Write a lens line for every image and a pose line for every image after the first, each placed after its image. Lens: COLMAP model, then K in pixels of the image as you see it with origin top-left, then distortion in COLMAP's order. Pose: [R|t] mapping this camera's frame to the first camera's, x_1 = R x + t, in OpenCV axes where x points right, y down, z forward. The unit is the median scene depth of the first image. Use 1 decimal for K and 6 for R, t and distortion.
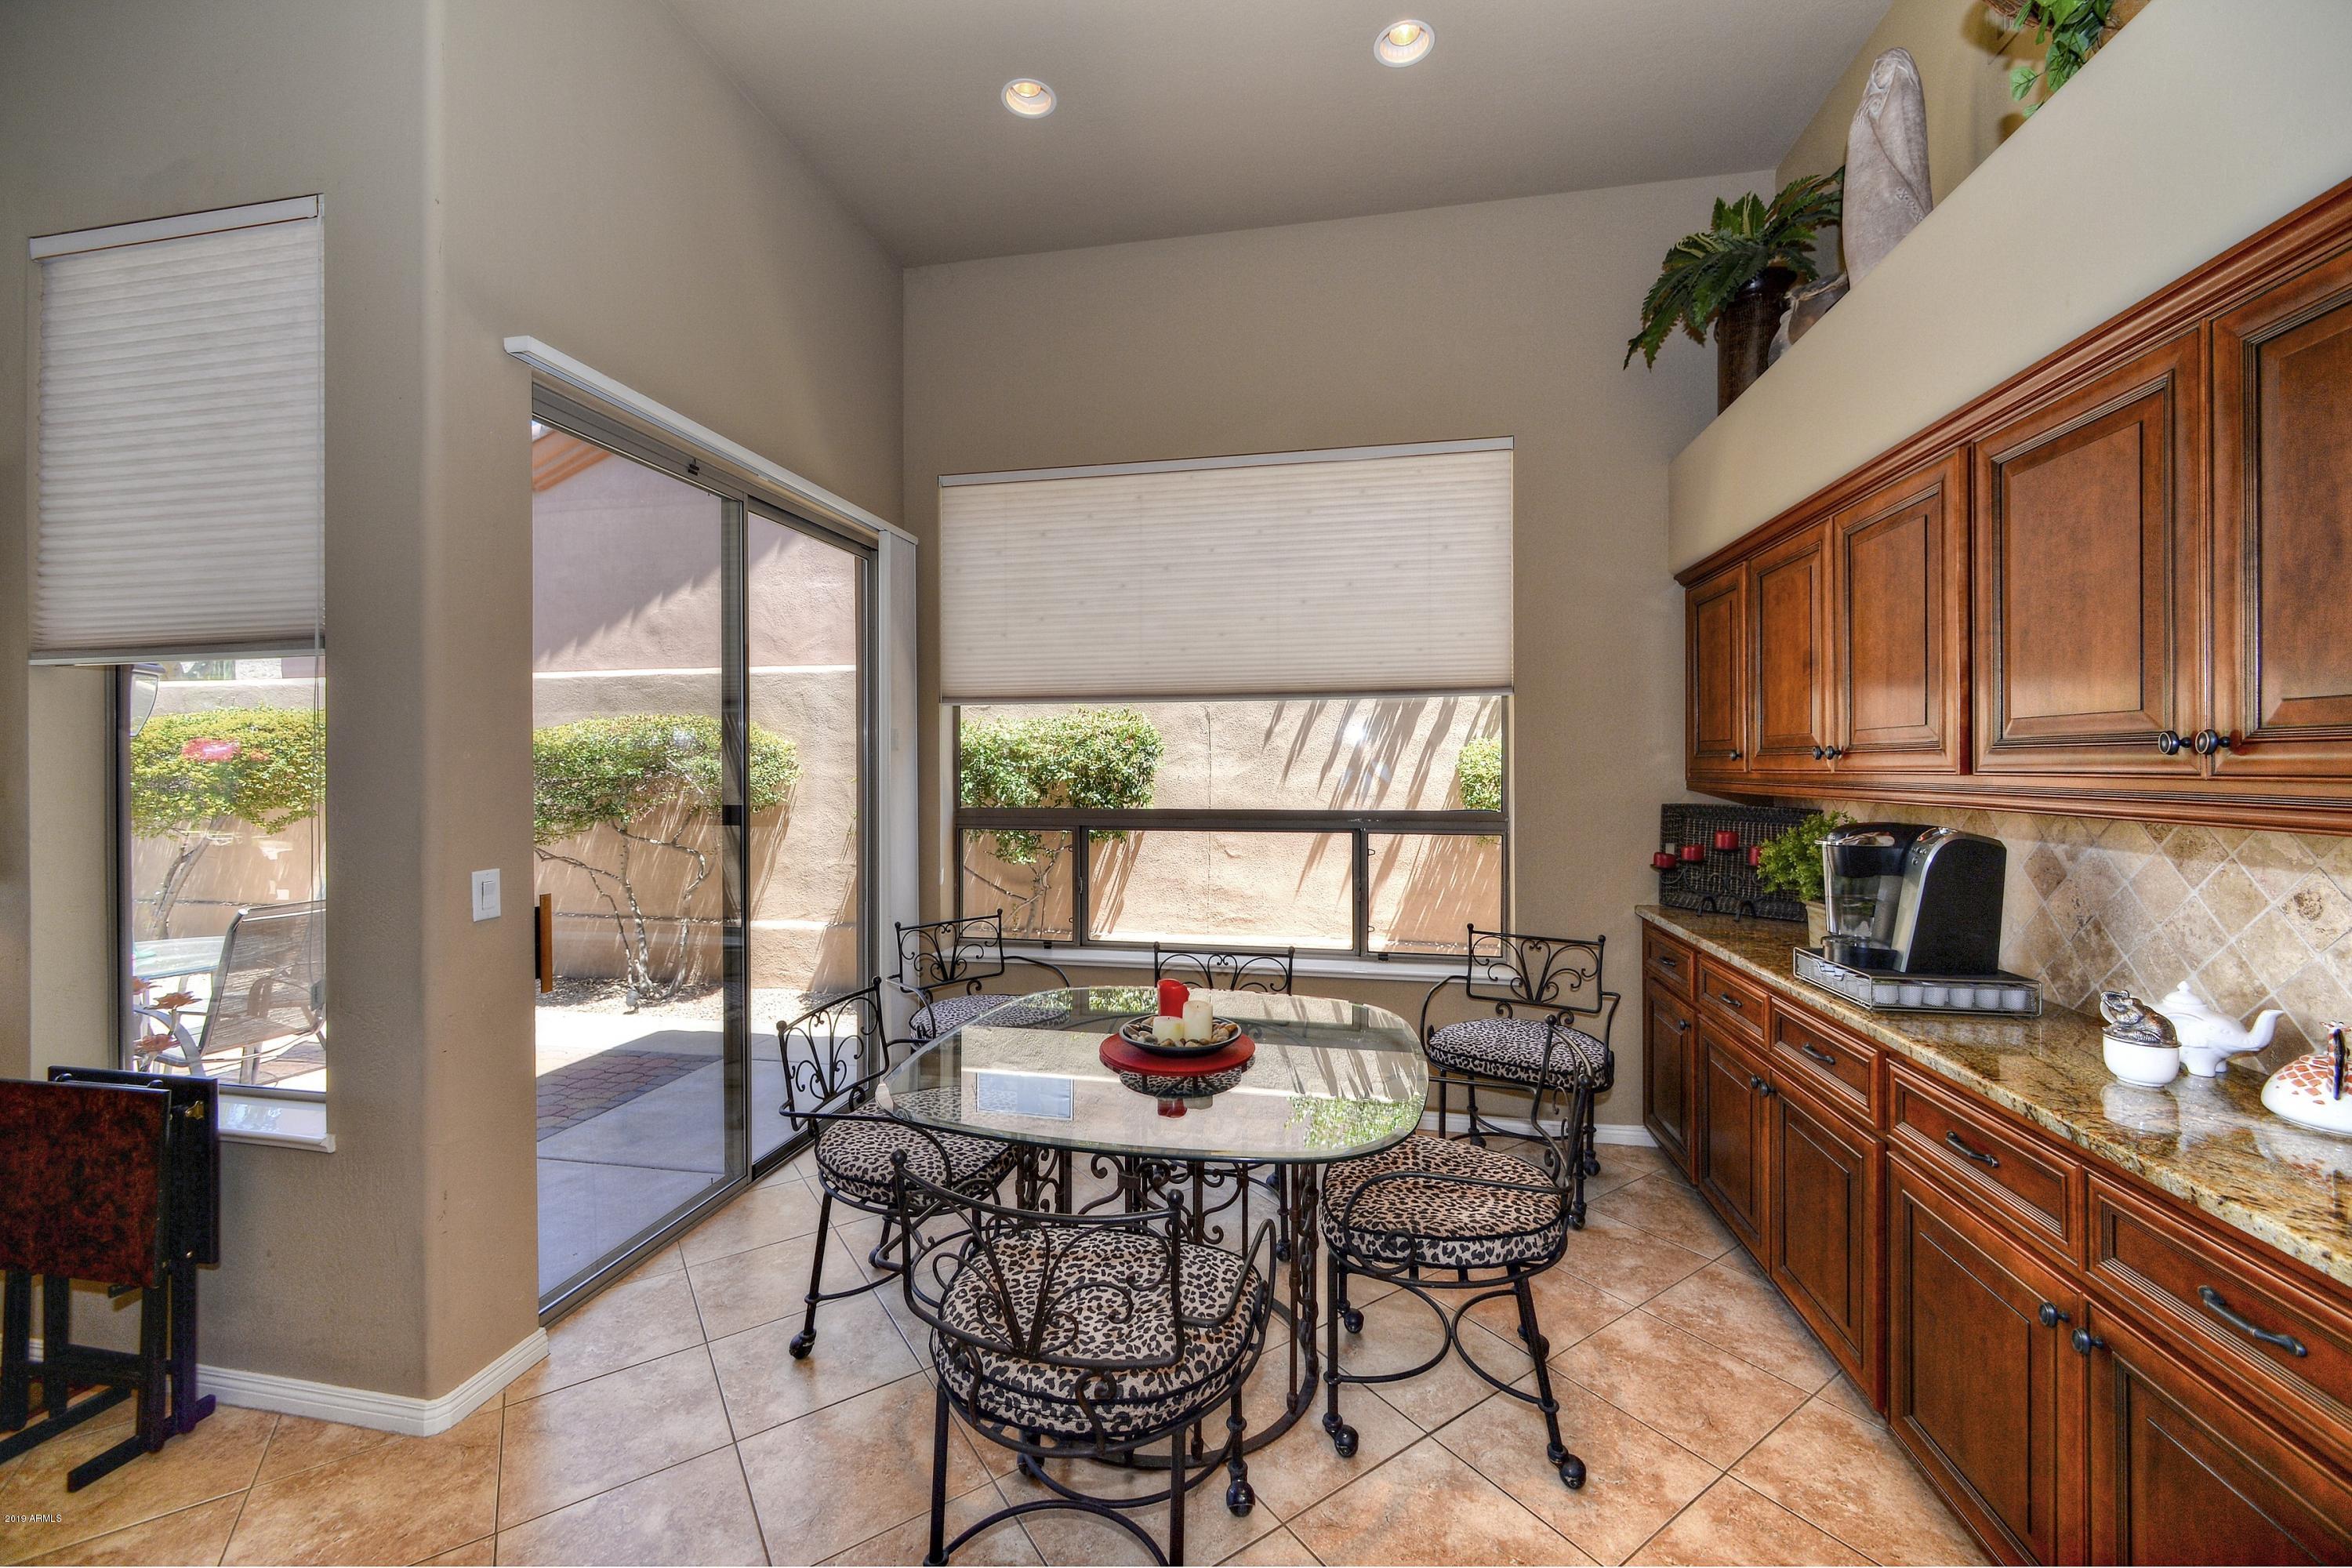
lens RADIAL K [[914.7, 0, 1176.0], [0, 914.7, 784.0], [0, 0, 1]] dist [-0.005465, -0.000202]
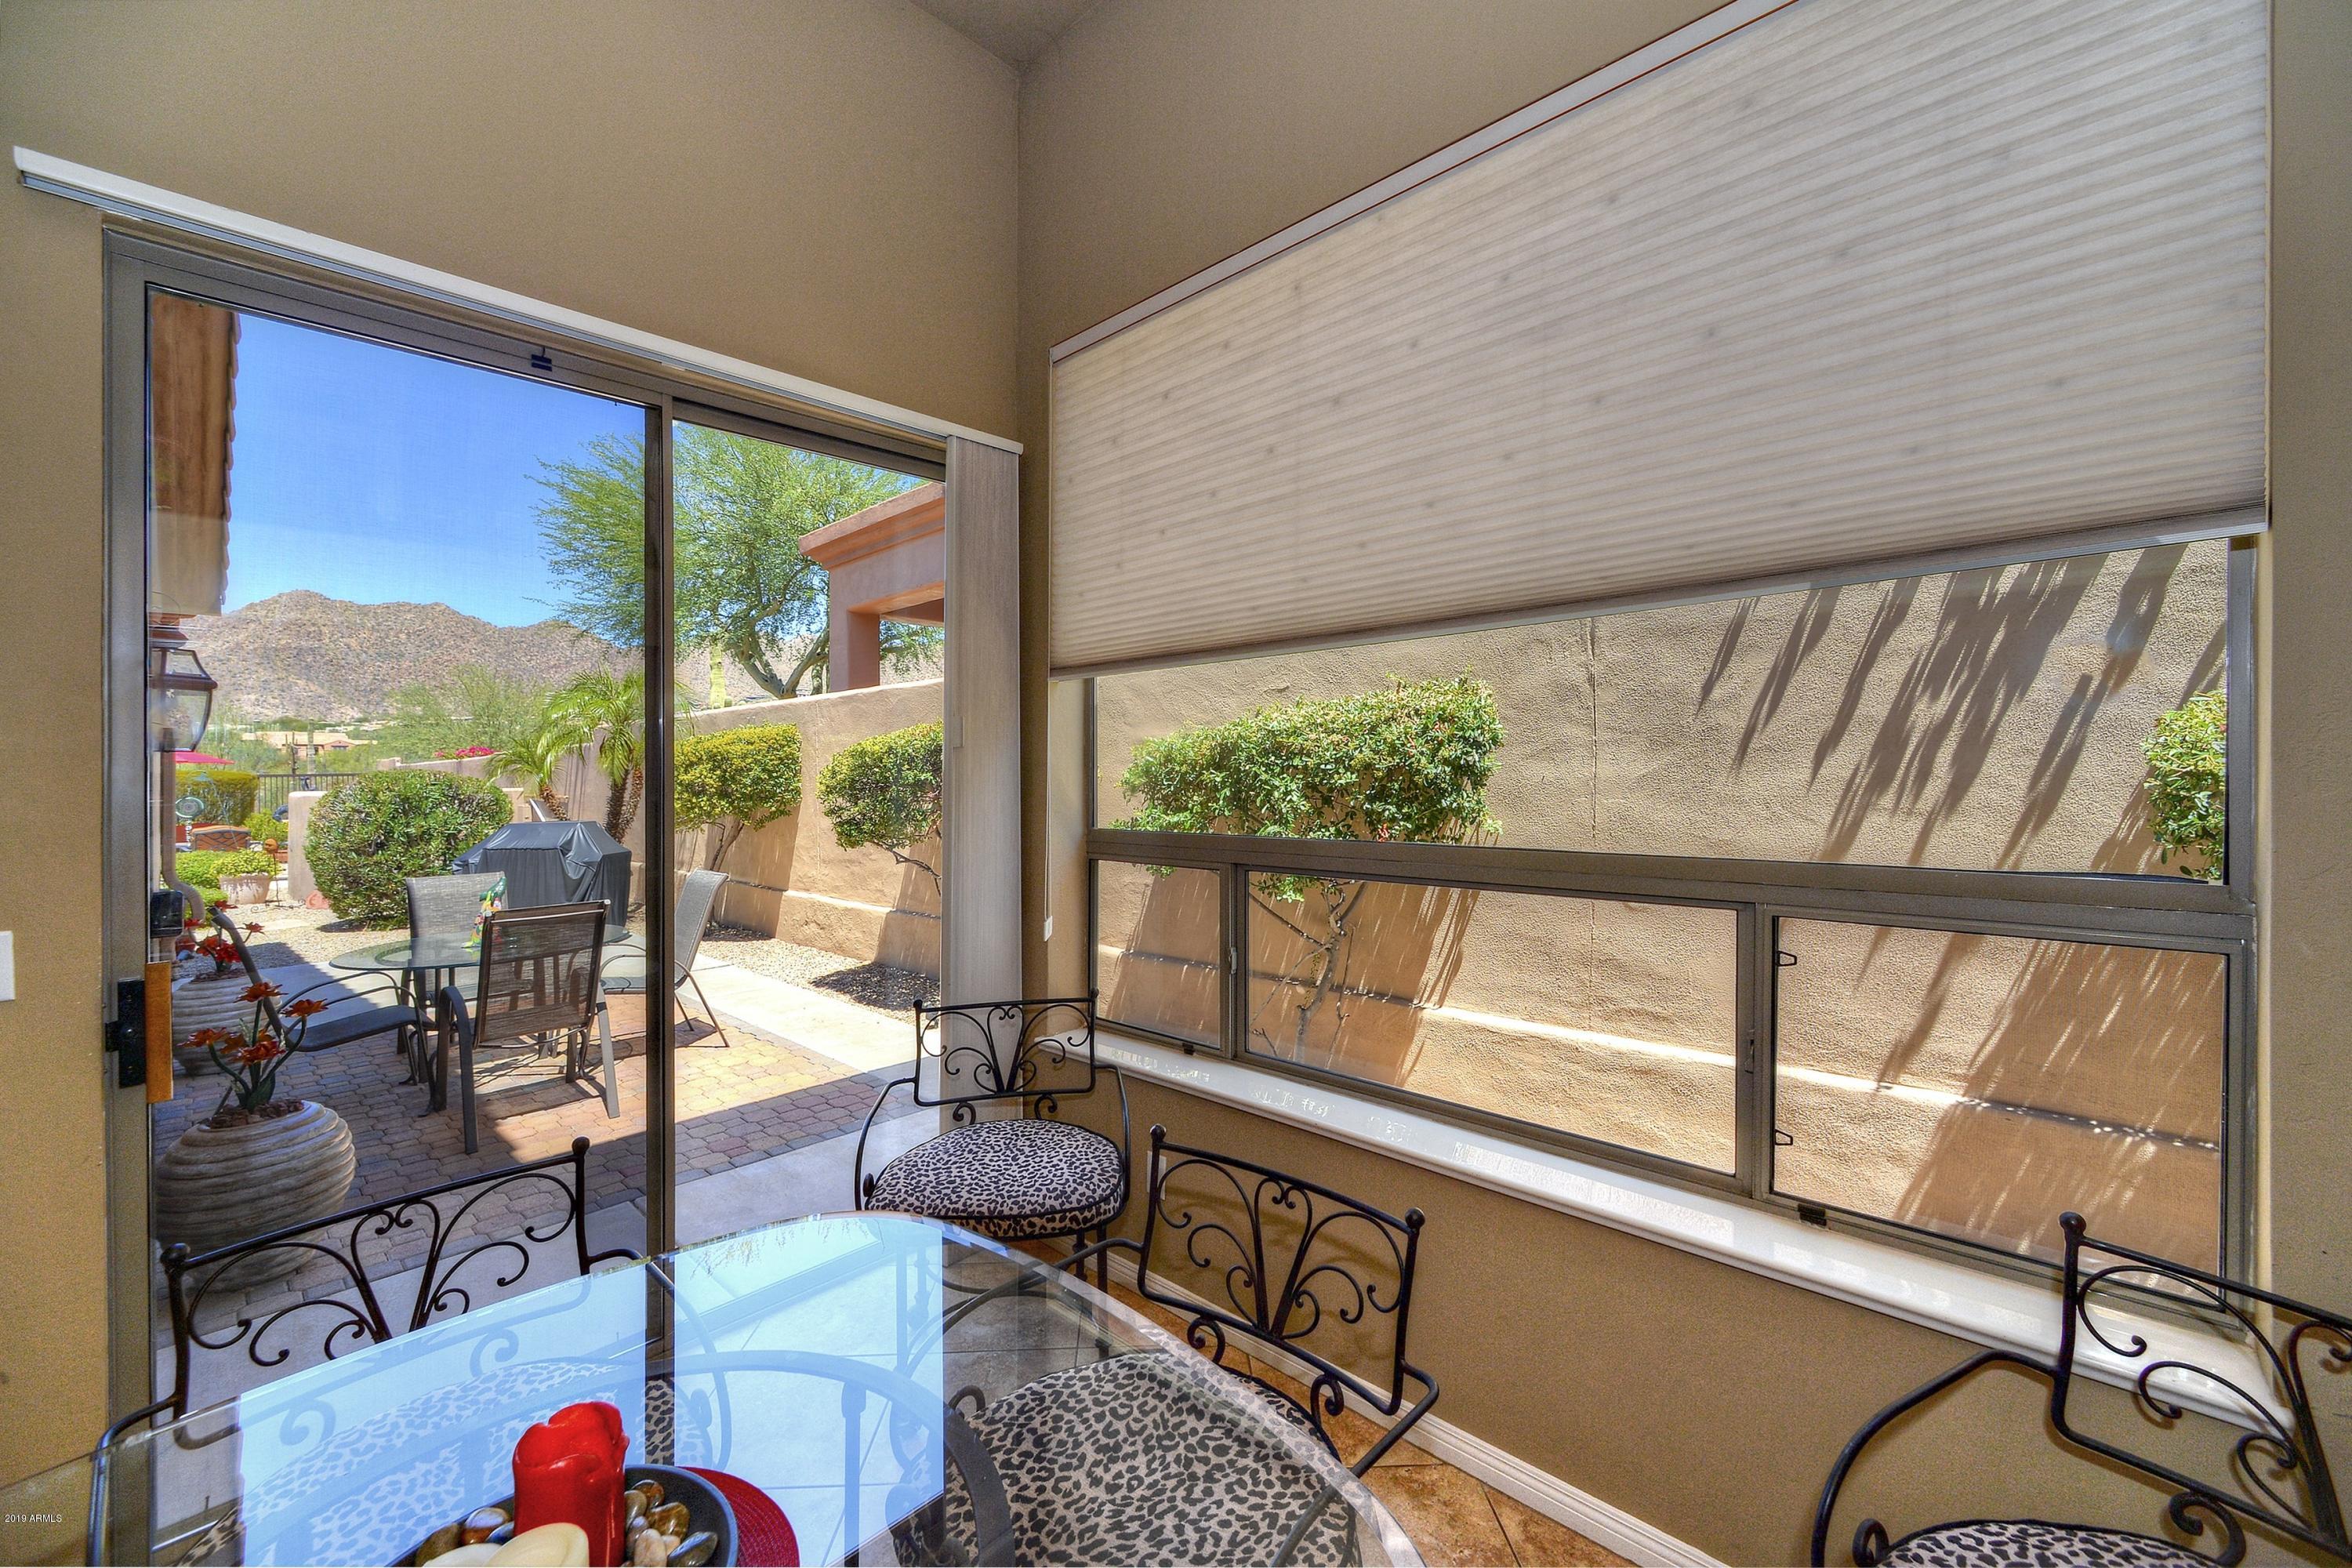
lens RADIAL K [[914.7, 0, 1176.0], [0, 914.7, 784.0], [0, 0, 1]] dist [-0.005465, -0.000202]
pose [[0.840017, -0.002159, -0.542556, 0.147491], [0.003348, 0.999994, 0.001204, -0.005929], [0.542550, -0.002828, 0.840019, 0.351249]]
